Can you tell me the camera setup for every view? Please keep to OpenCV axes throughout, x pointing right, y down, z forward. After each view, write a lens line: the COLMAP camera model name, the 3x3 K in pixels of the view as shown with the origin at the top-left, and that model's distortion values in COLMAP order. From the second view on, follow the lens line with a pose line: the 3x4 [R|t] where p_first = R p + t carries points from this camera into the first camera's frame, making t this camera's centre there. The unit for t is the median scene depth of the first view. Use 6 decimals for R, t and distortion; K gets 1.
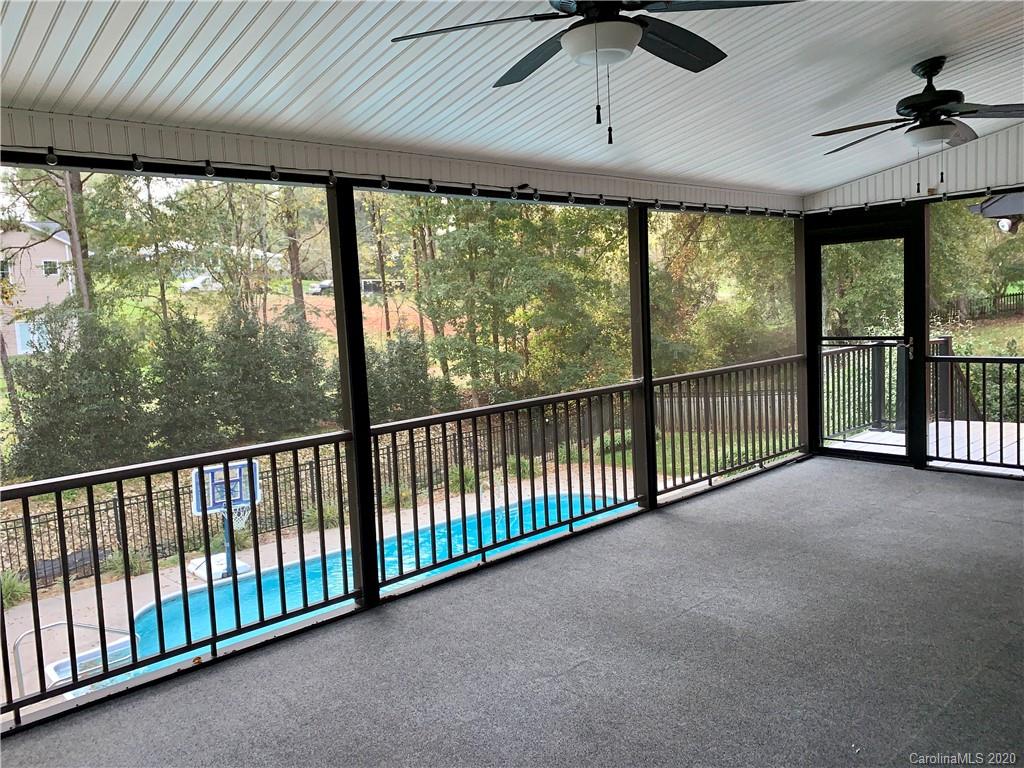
lens RADIAL K [[778.2, 0, 487.6], [0, 778.2, 384.4], [0, 0, 1]] dist [0.117611, -0.171222]
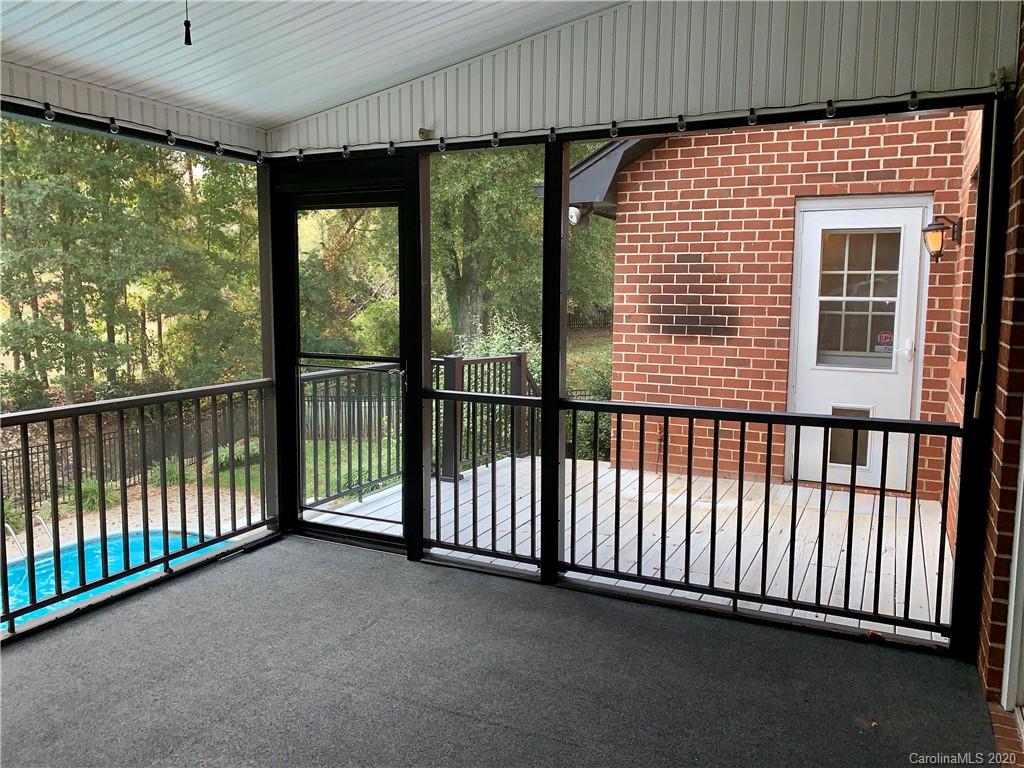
lens RADIAL K [[775.7, 0, 513.9], [0, 775.7, 372.6], [0, 0, 1]] dist [0.011231, -0.004669]
pose [[0.925314, 0.019180, 0.378717, 0.123144], [-0.017805, 0.999816, -0.007134, -0.014785], [-0.378785, -0.000142, 0.925485, 0.123582]]
